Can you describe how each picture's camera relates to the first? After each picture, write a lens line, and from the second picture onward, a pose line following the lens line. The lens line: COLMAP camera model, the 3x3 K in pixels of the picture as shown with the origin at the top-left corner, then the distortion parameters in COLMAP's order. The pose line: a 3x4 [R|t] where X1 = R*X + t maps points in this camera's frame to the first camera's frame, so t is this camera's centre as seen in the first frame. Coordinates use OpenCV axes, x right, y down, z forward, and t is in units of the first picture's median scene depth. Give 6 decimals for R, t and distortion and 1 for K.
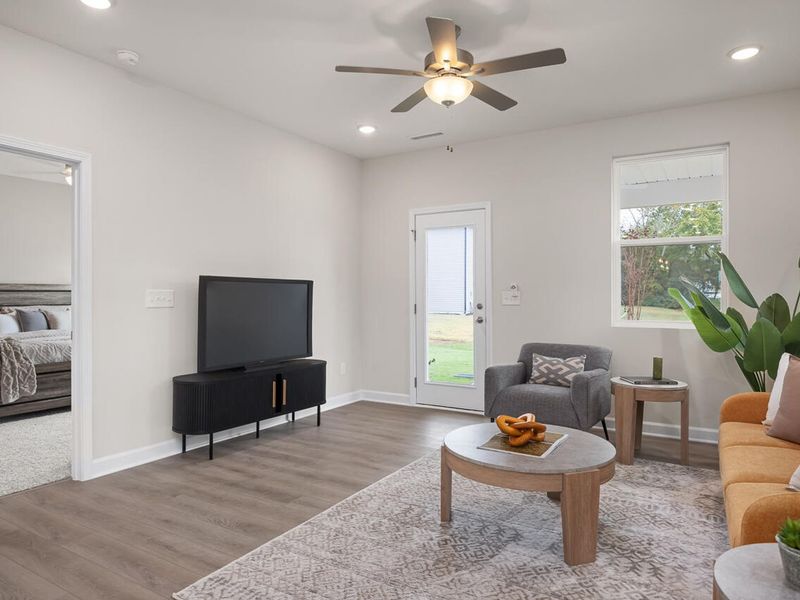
lens RADIAL K [[518.3, 0, 398.5], [0, 518.3, 295.3], [0, 0, 1]] dist [-0.009274, 0.005271]
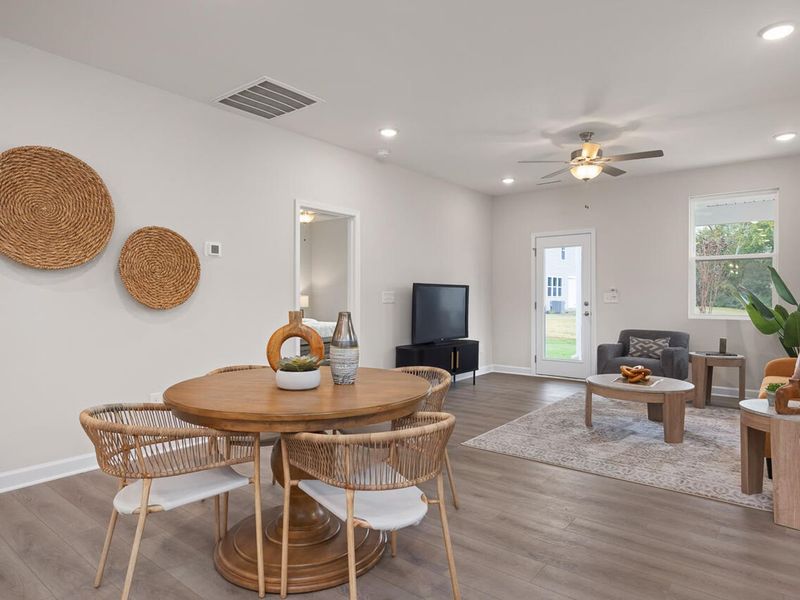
lens RADIAL K [[492.9, 0, 401.3], [0, 492.9, 298.4], [0, 0, 1]] dist [0.000928, -0.002004]
pose [[0.992134, 0.003245, -0.125139, -0.211375], [-0.002545, 0.999980, 0.005754, 0.000801], [0.125155, -0.005390, 0.992123, -0.461120]]
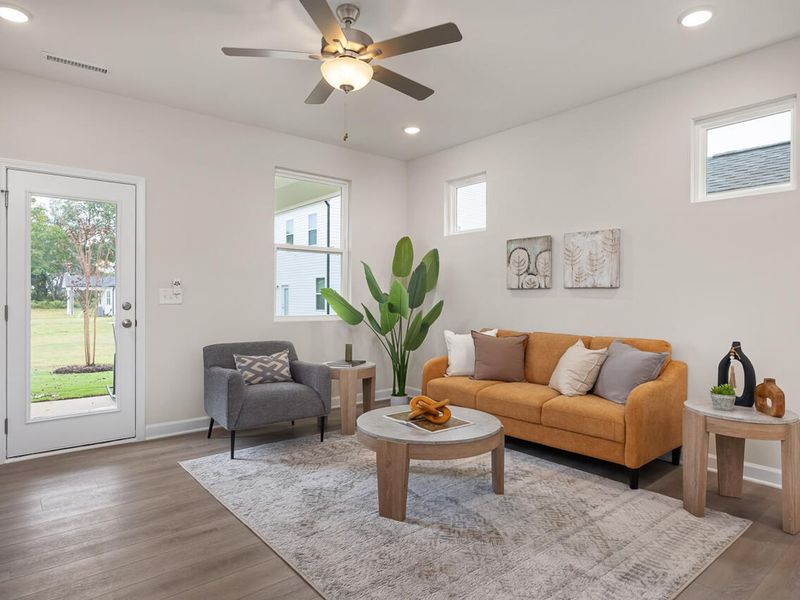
lens RADIAL K [[492.9, 0, 397.7], [0, 492.9, 297.1], [0, 0, 1]] dist [0.000928, -0.002004]
pose [[0.330748, -0.003897, 0.943711, -0.521216], [-0.001510, 0.999988, 0.004659, 0.003411], [-0.943718, -0.002966, 0.330738, 0.453235]]
